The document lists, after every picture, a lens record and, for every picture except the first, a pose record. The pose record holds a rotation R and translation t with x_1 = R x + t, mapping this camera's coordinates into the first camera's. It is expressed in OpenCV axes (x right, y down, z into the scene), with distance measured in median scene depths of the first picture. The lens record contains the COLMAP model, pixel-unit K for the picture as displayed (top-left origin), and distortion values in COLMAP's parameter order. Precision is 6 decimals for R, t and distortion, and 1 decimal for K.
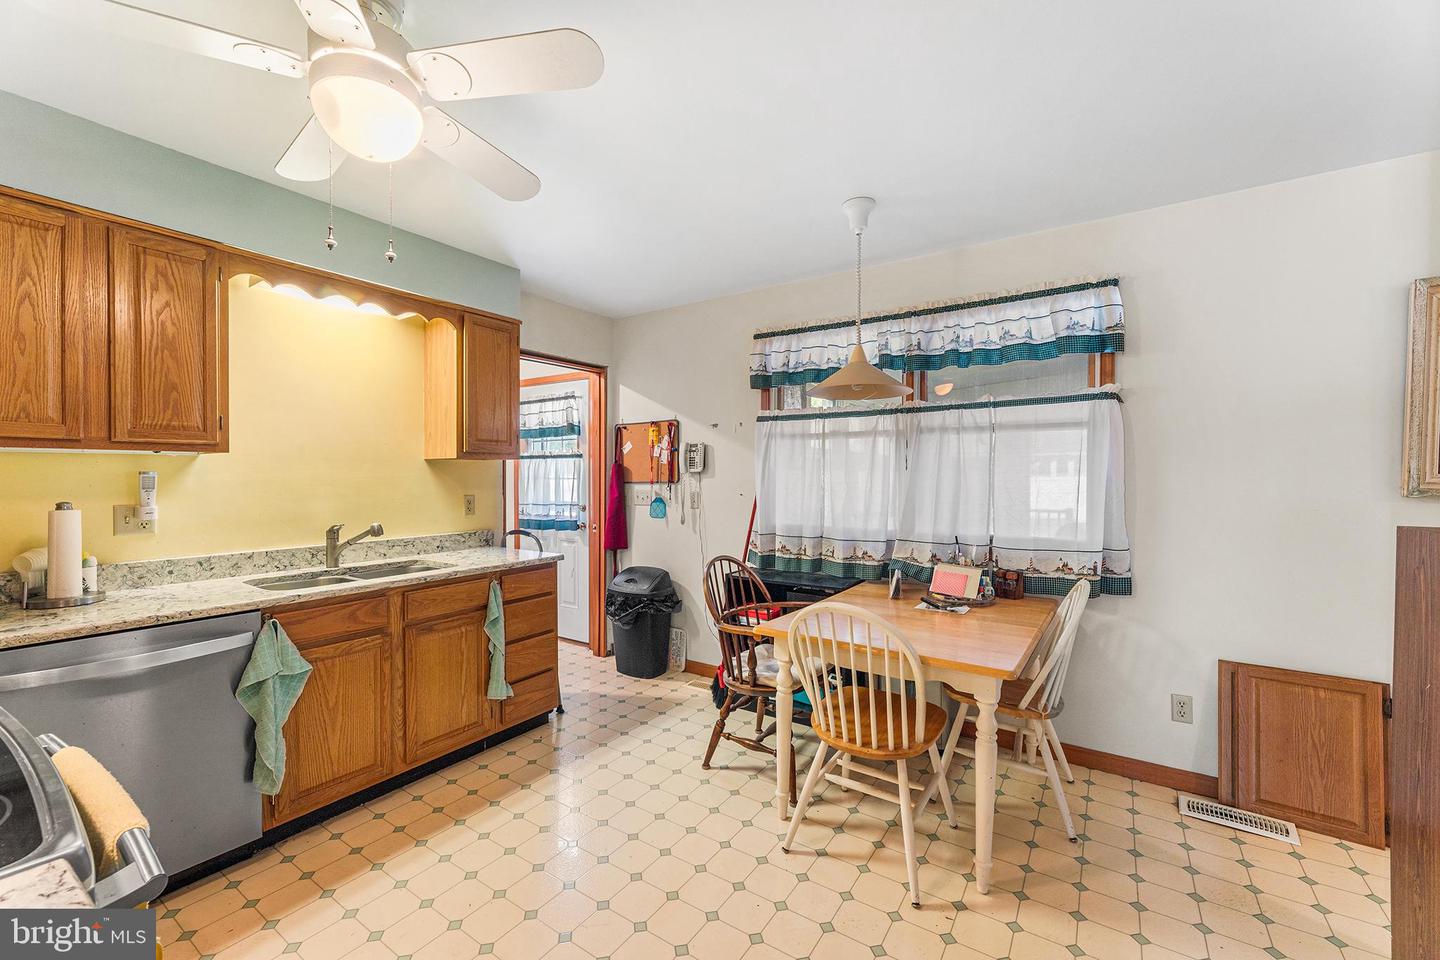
lens RADIAL K [[586.5, 0, 723.7], [0, 586.5, 480.1], [0, 0, 1]] dist [0.000980, -0.000627]
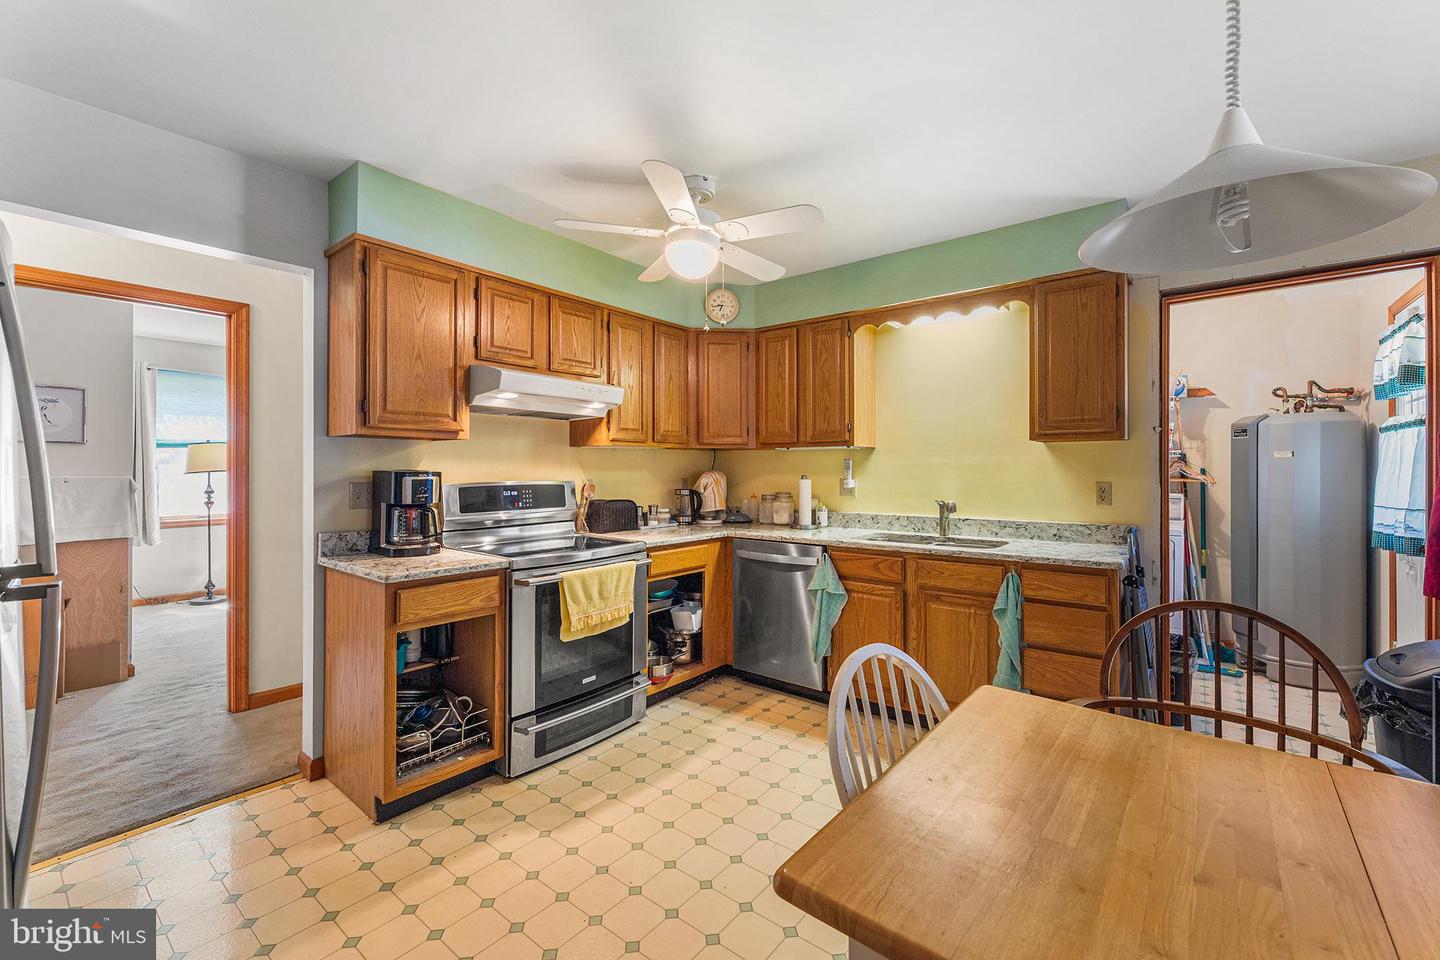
lens RADIAL K [[586.5, 0, 724.9], [0, 586.5, 468.6], [0, 0, 1]] dist [0.000980, -0.000627]
pose [[-0.090692, -0.001326, -0.995878, 0.605480], [-0.007205, 0.999974, -0.000675, 0.013664], [0.995853, 0.007114, -0.090699, 0.669120]]
